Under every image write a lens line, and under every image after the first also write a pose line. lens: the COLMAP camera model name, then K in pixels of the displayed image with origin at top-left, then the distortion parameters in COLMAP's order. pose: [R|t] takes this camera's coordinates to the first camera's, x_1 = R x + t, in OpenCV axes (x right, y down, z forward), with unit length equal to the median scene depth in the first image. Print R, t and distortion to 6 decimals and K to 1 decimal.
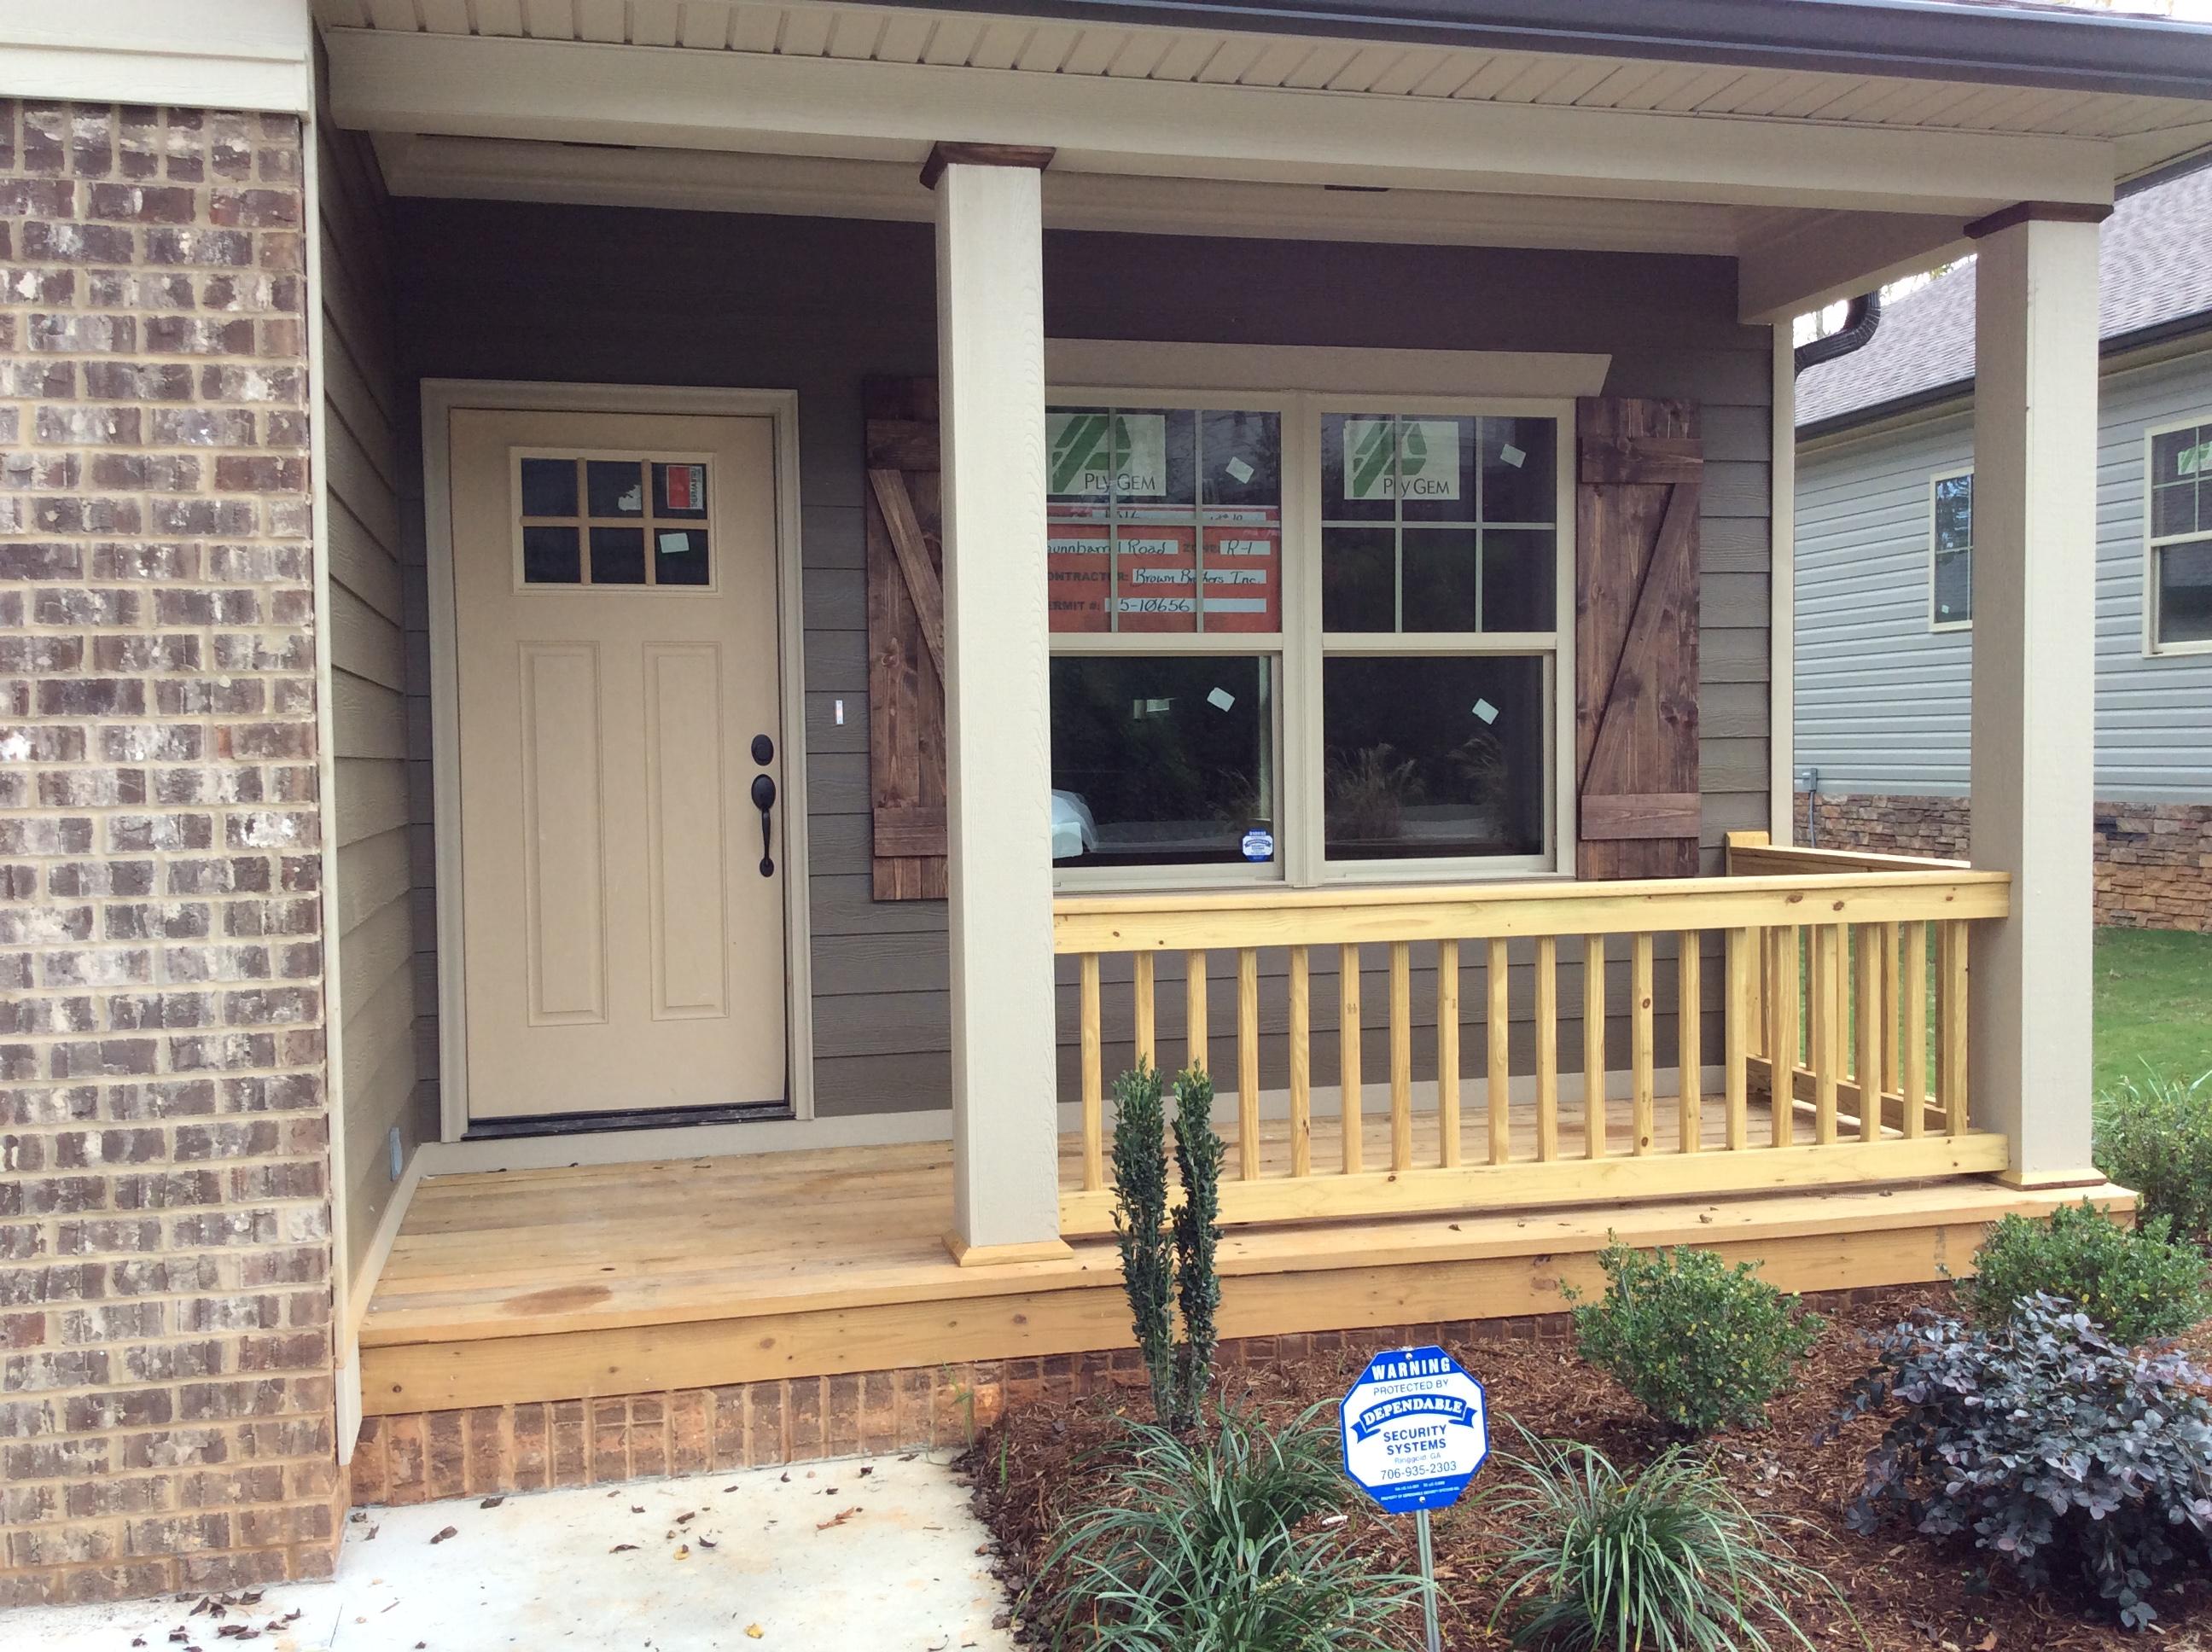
lens RADIAL K [[2053.4, 0, 1109.3], [0, 2053.4, 861.2], [0, 0, 1]] dist [0.095324, -0.187167]
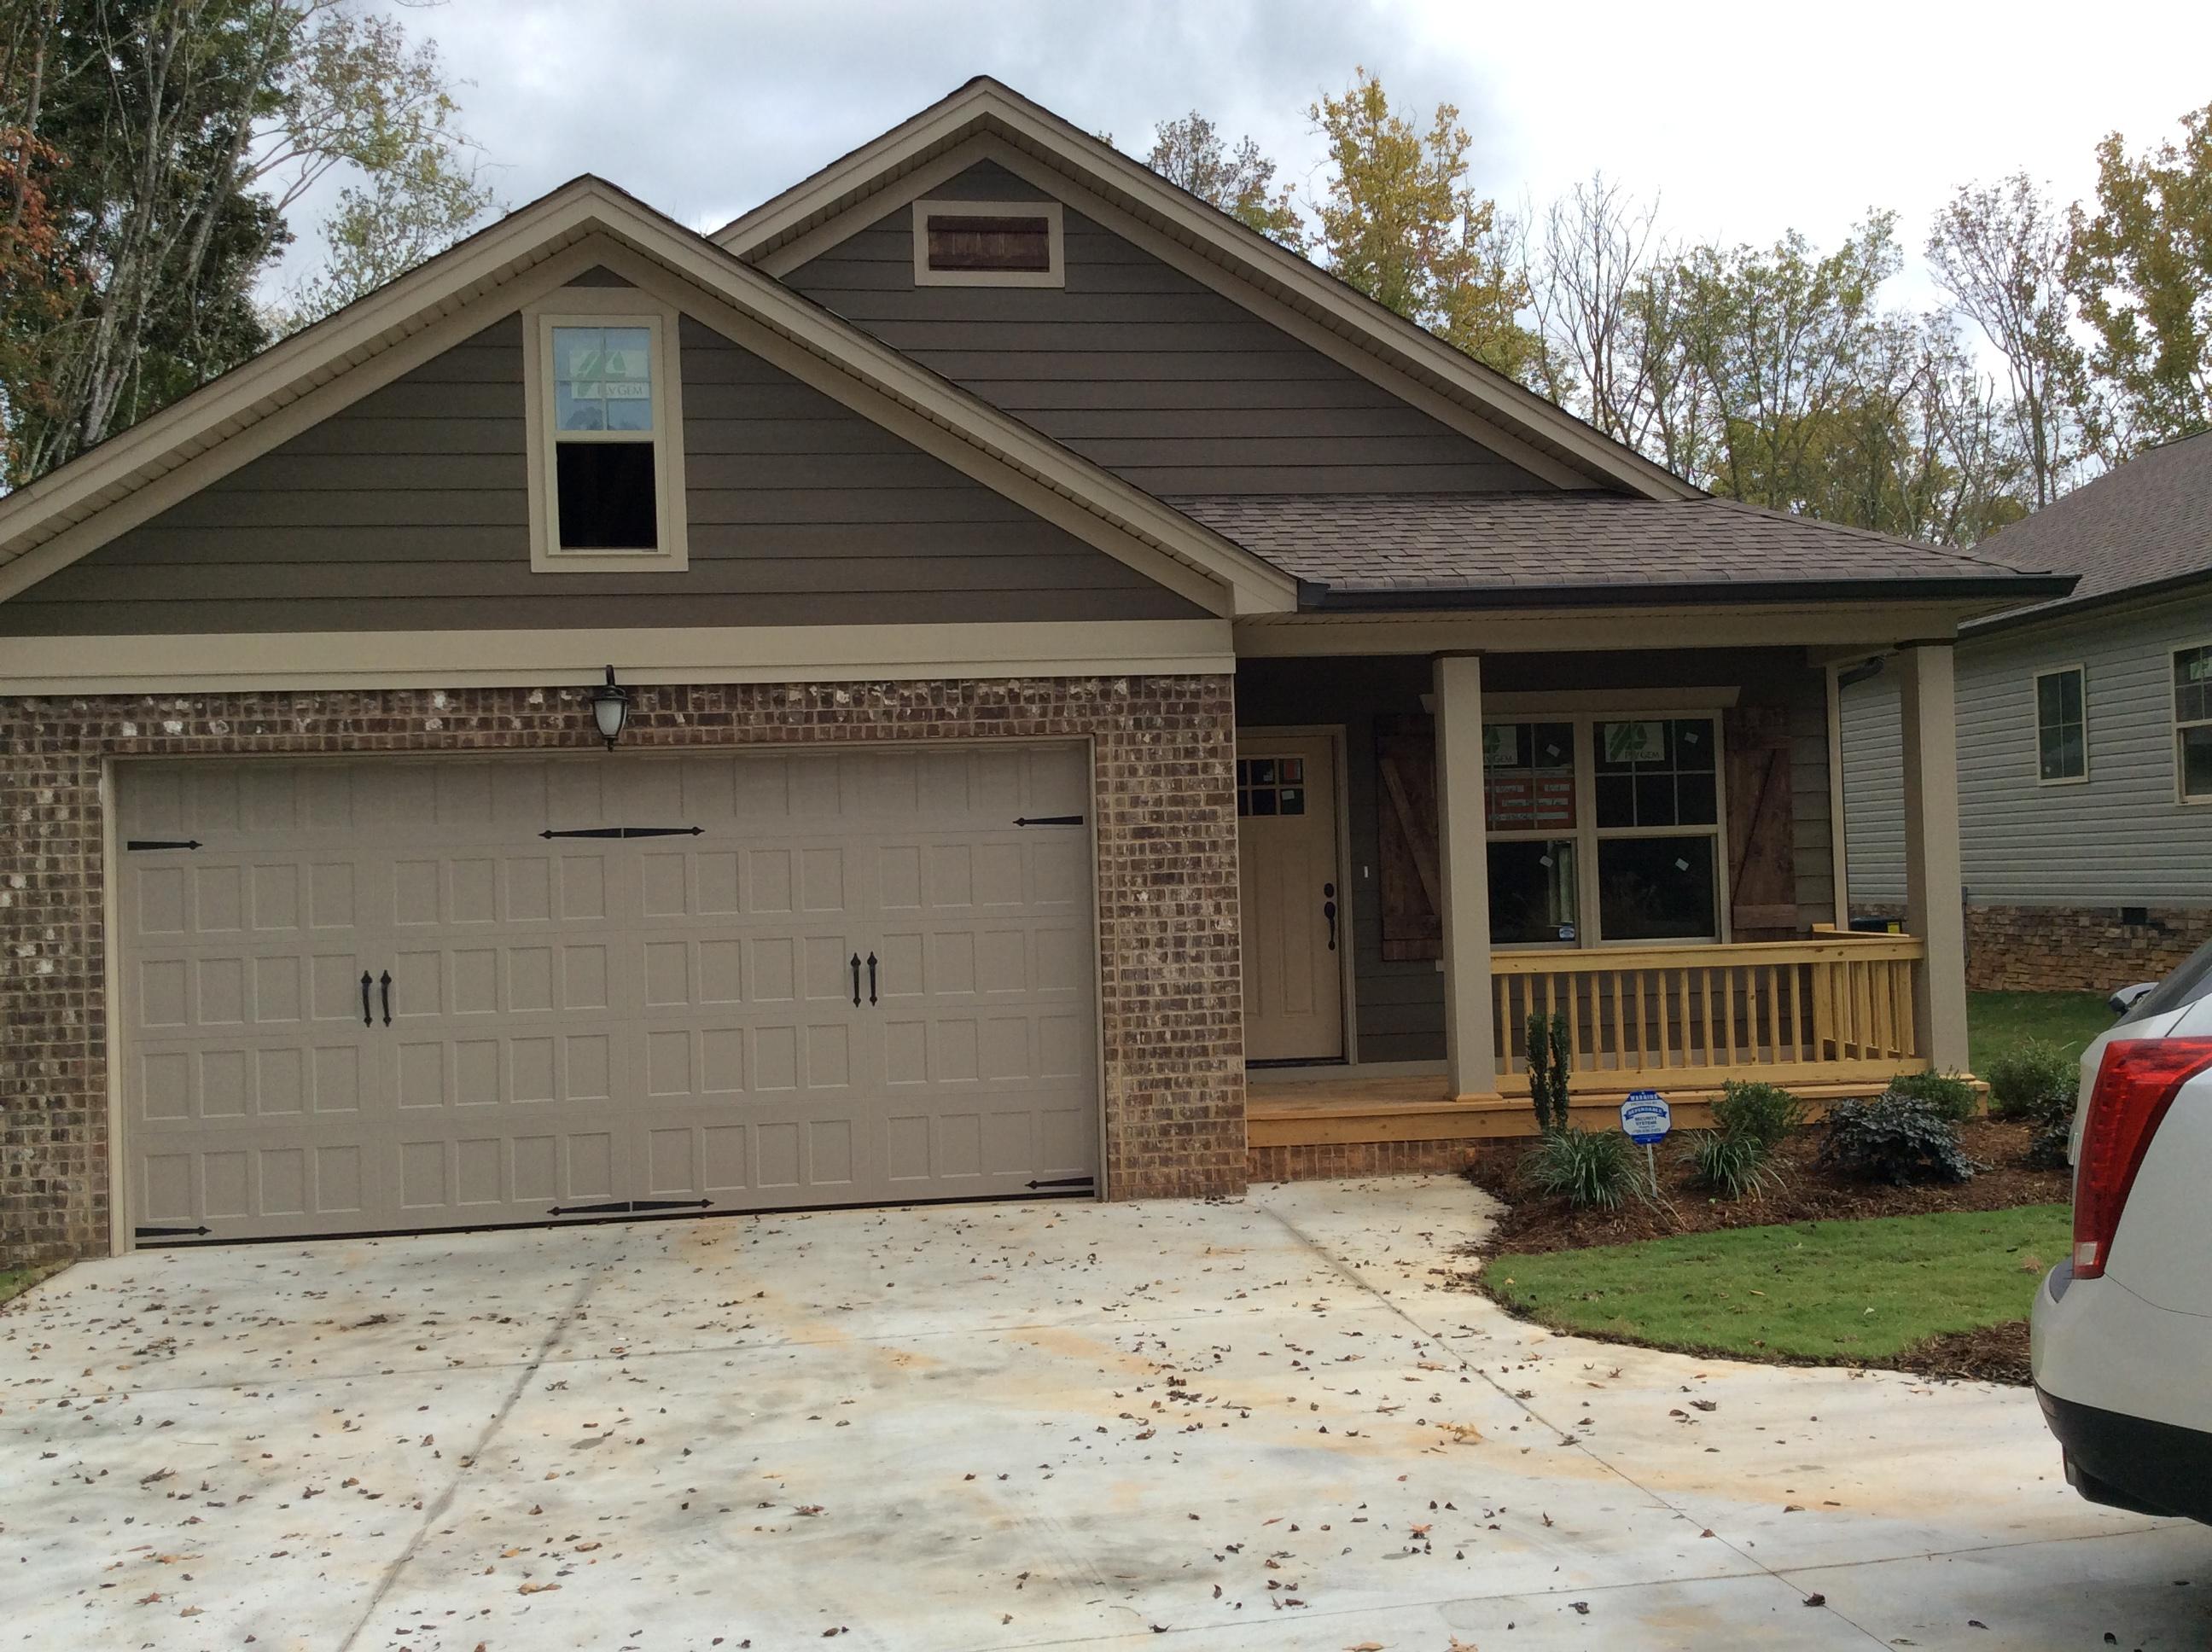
lens RADIAL K [[2053.4, 0, 1109.3], [0, 2053.4, 861.2], [0, 0, 1]] dist [0.095324, -0.187167]
pose [[0.993272, -0.017463, -0.114485, -0.235279], [0.010541, 0.998095, -0.060789, 0.067161], [0.115328, 0.059174, 0.991563, -1.782342]]
